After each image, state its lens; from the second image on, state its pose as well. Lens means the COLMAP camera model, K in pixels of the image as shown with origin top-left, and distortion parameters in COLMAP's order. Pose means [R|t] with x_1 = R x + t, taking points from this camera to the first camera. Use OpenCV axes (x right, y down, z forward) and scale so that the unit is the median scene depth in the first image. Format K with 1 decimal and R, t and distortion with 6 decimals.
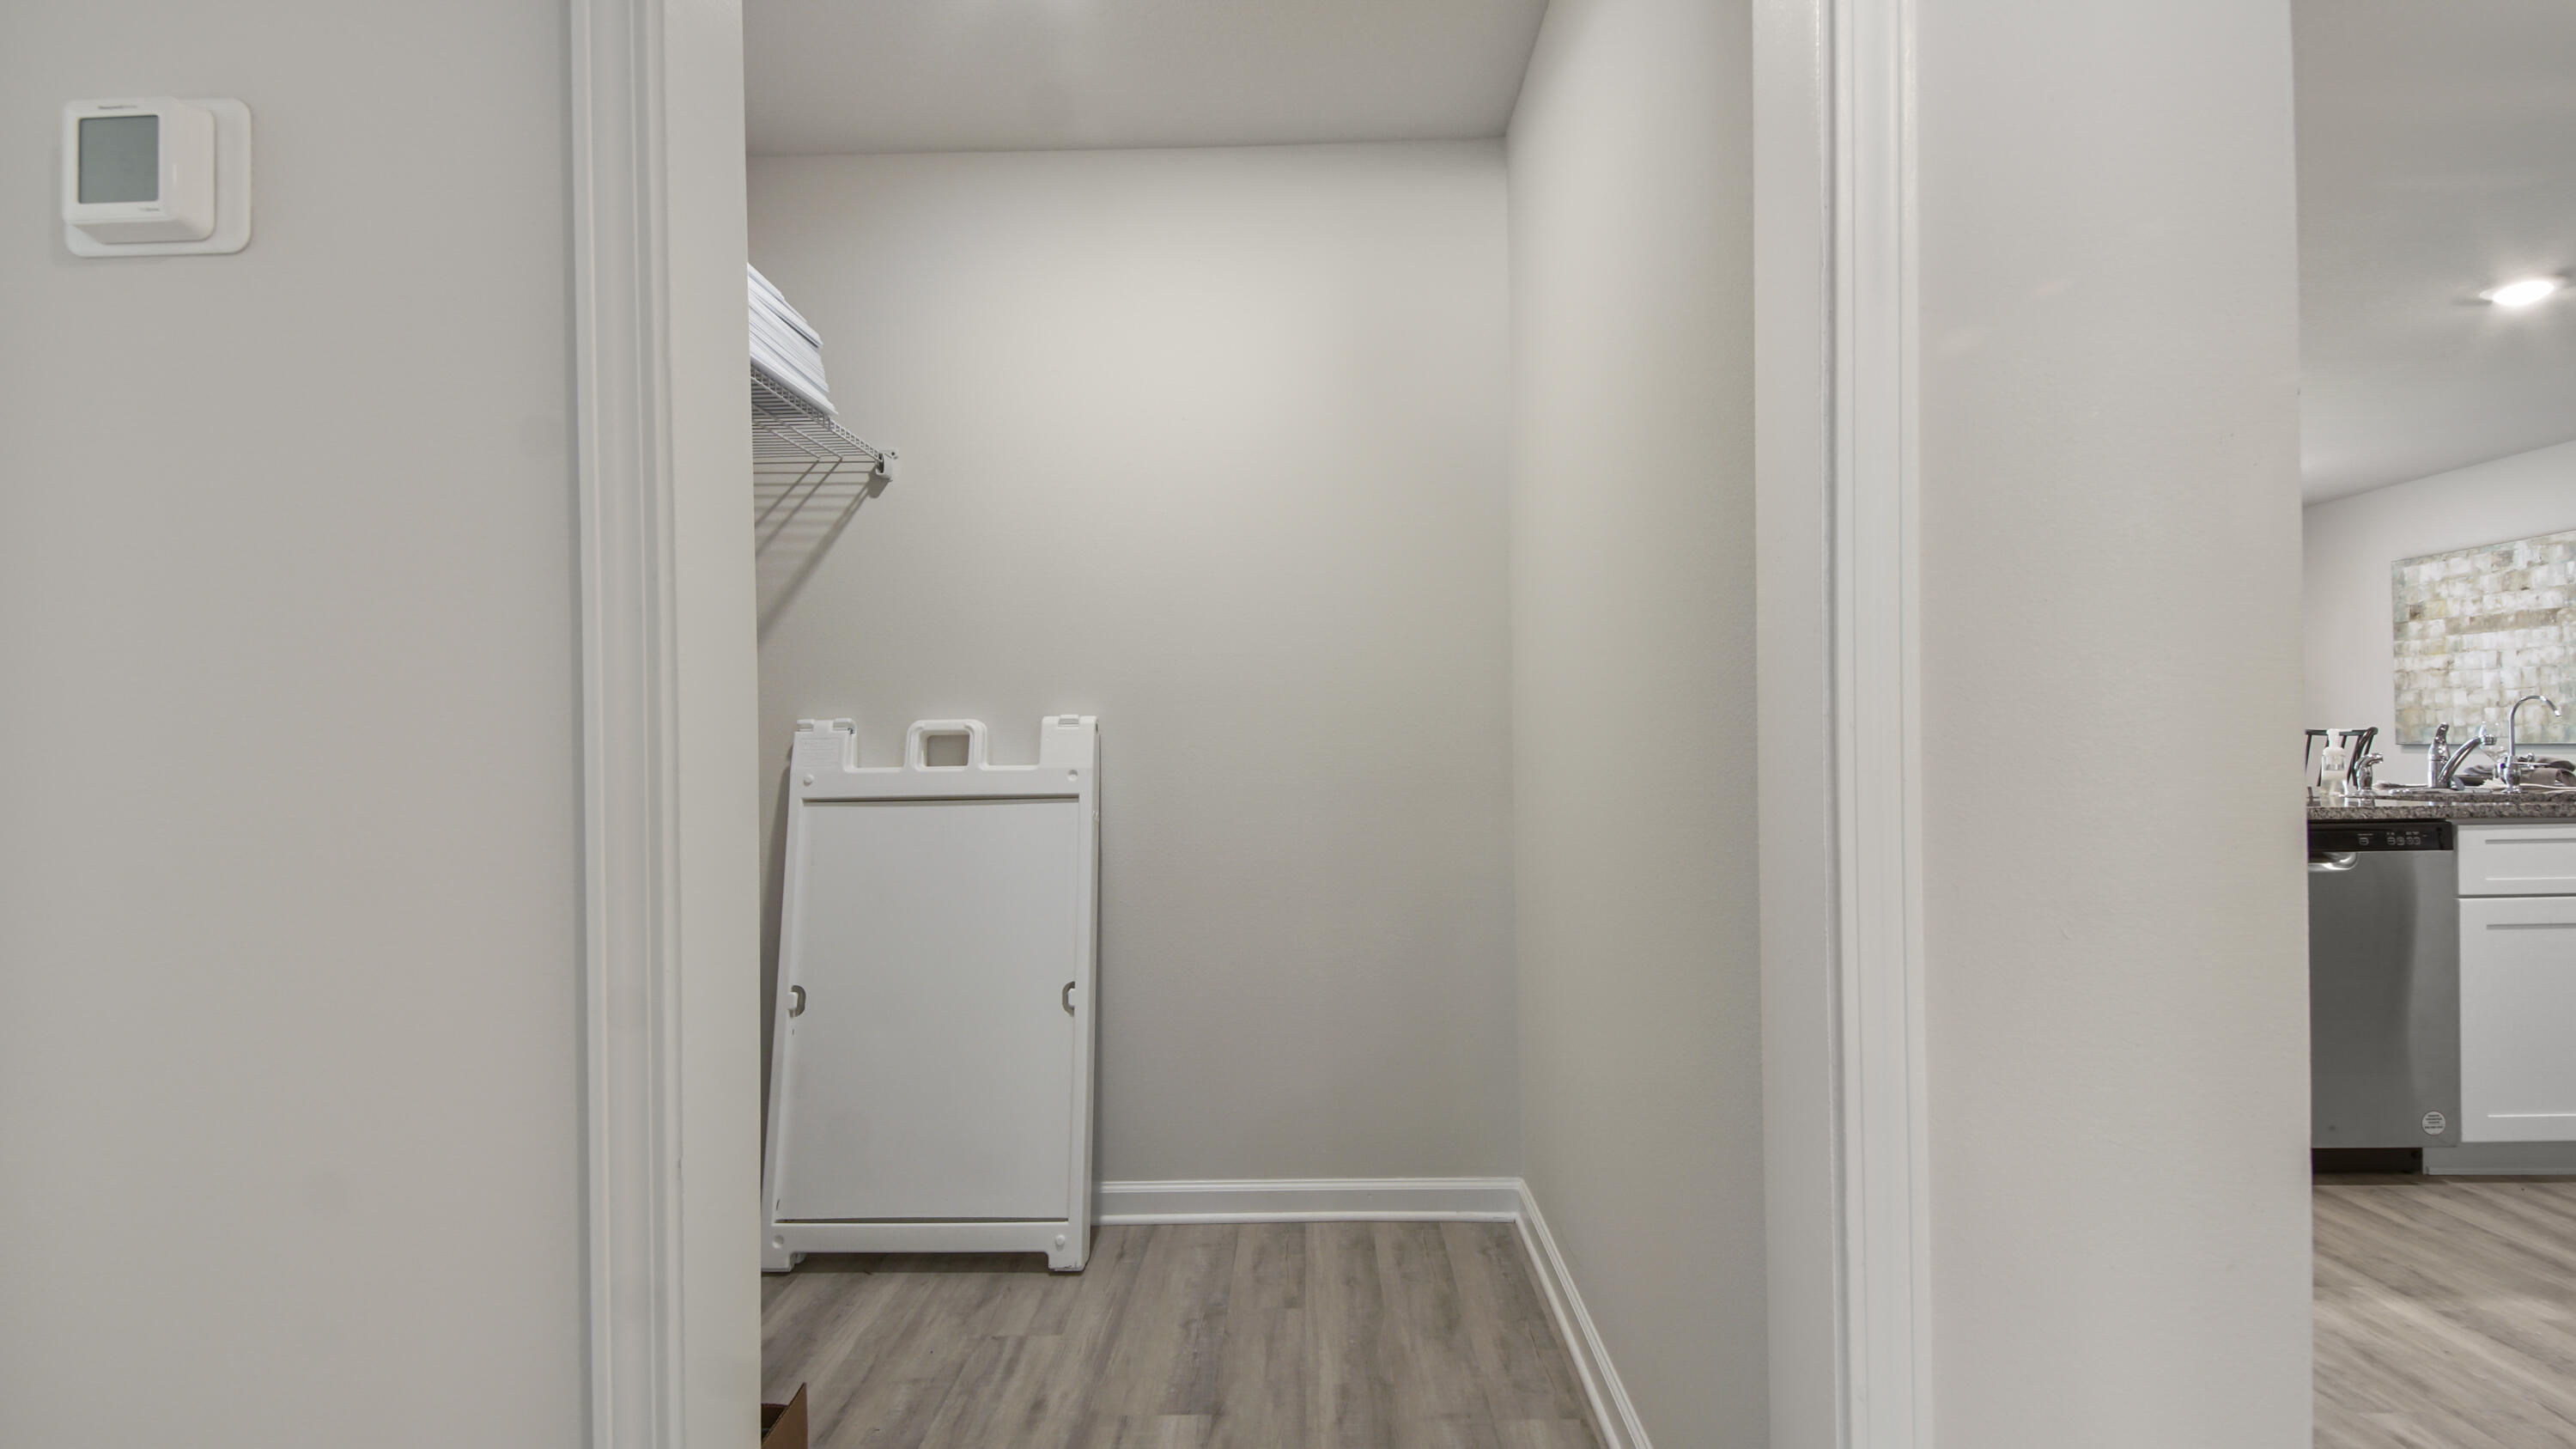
lens RADIAL K [[1141.5, 0, 1292.0], [0, 1141.5, 746.5], [0, 0, 1]] dist [0.002306, -0.008737]
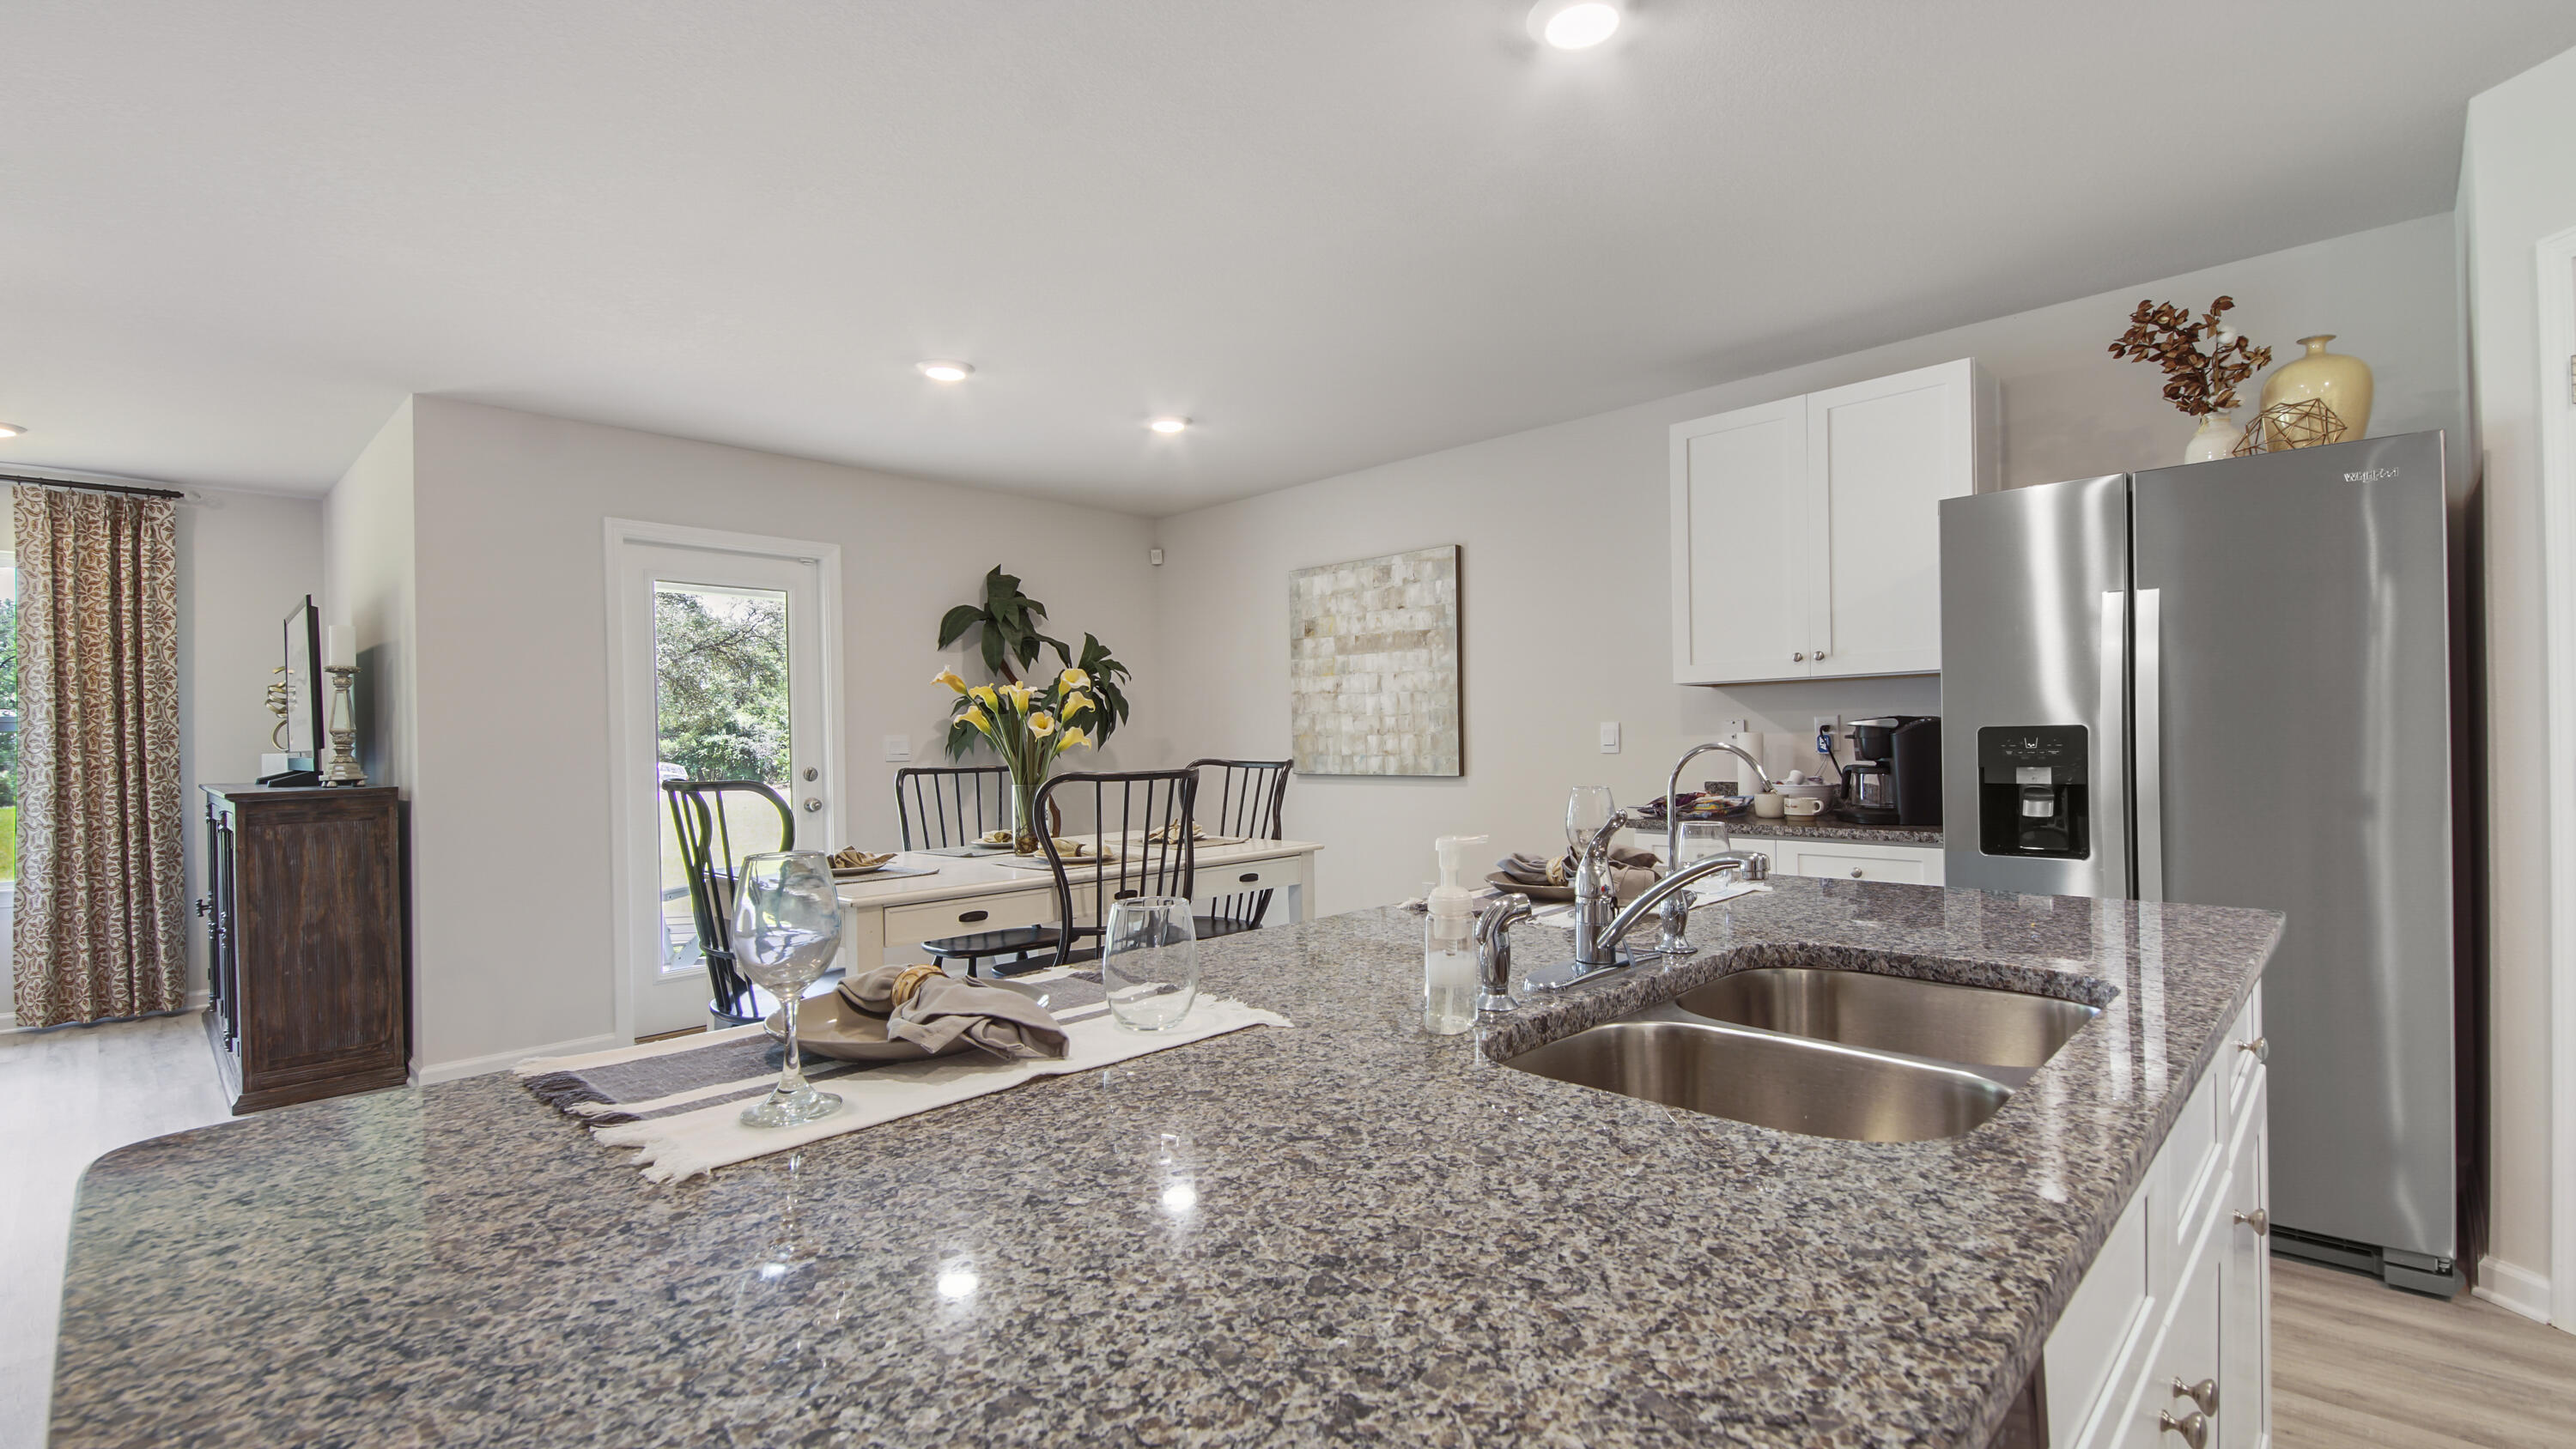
lens RADIAL K [[1141.2, 0, 1292.0], [0, 1141.2, 746.5], [0, 0, 1]] dist [0.002306, -0.008737]
pose [[0.688688, -0.000807, 0.725058, 0.339021], [0.004456, 0.999985, -0.003120, -0.022541], [-0.725044, 0.005380, 0.688681, 0.405478]]
